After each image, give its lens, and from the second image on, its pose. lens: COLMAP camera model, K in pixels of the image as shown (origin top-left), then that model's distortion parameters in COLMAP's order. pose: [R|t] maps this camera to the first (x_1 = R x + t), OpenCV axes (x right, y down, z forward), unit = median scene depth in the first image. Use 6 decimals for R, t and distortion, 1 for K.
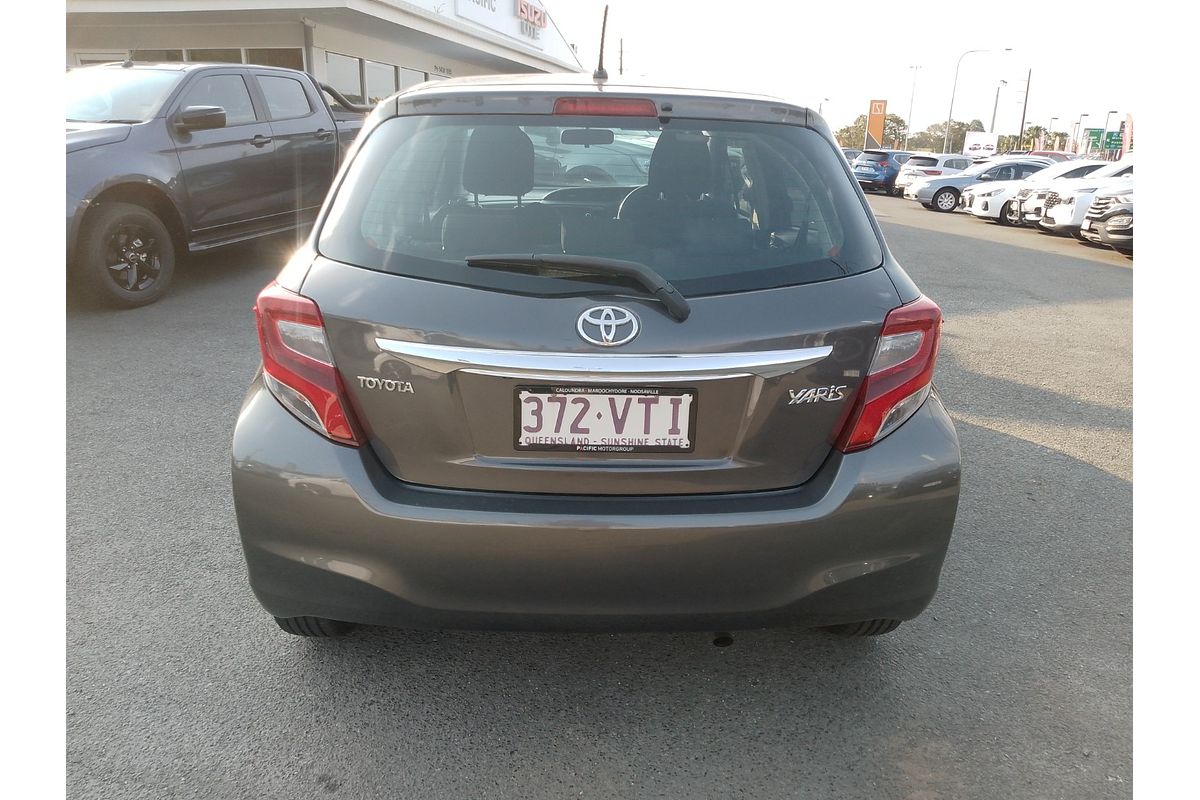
lens RADIAL K [[831.9, 0, 603.6], [0, 831.9, 388.0], [0, 0, 1]] dist [0.002929, -0.001239]
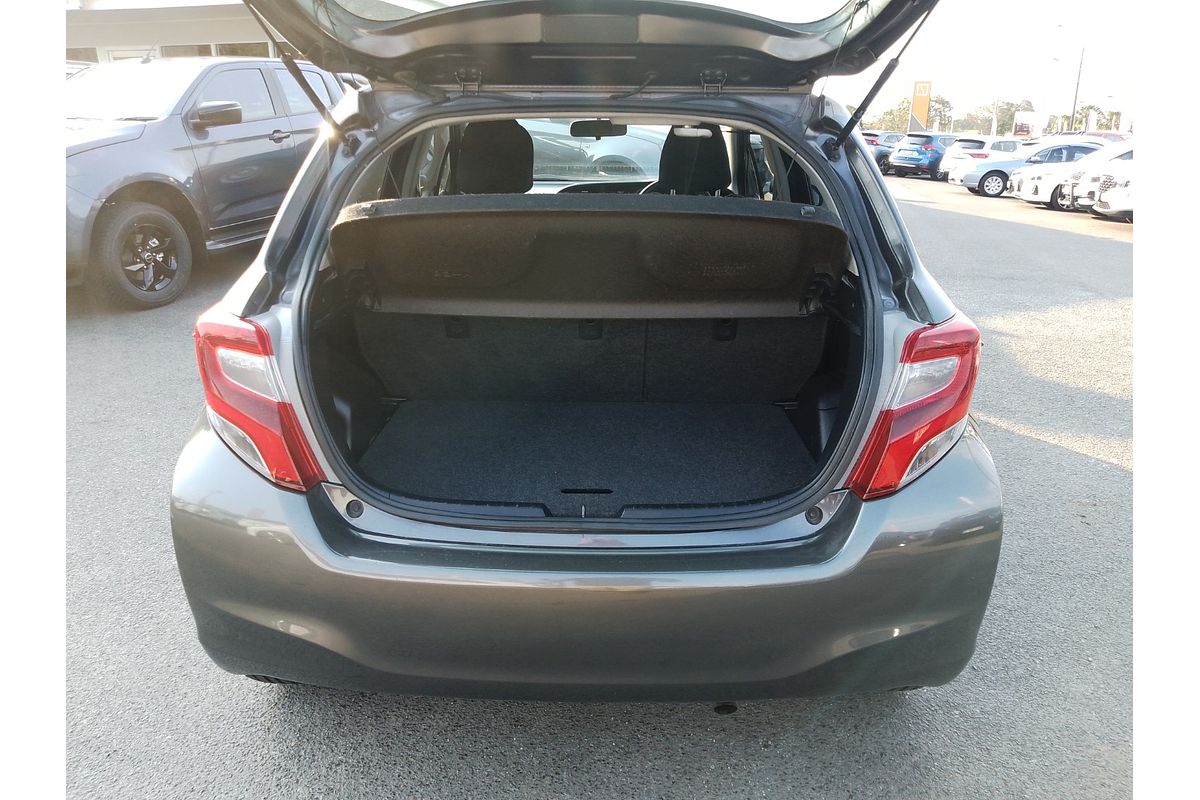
lens RADIAL K [[831.9, 0, 603.6], [0, 831.9, 388.0], [0, 0, 1]] dist [0.002929, -0.001239]
pose [[0.998873, -0.002043, -0.047427, 0.051894], [0.002725, 0.999894, 0.014318, -0.041974], [0.047393, -0.014431, 0.998772, 0.110276]]
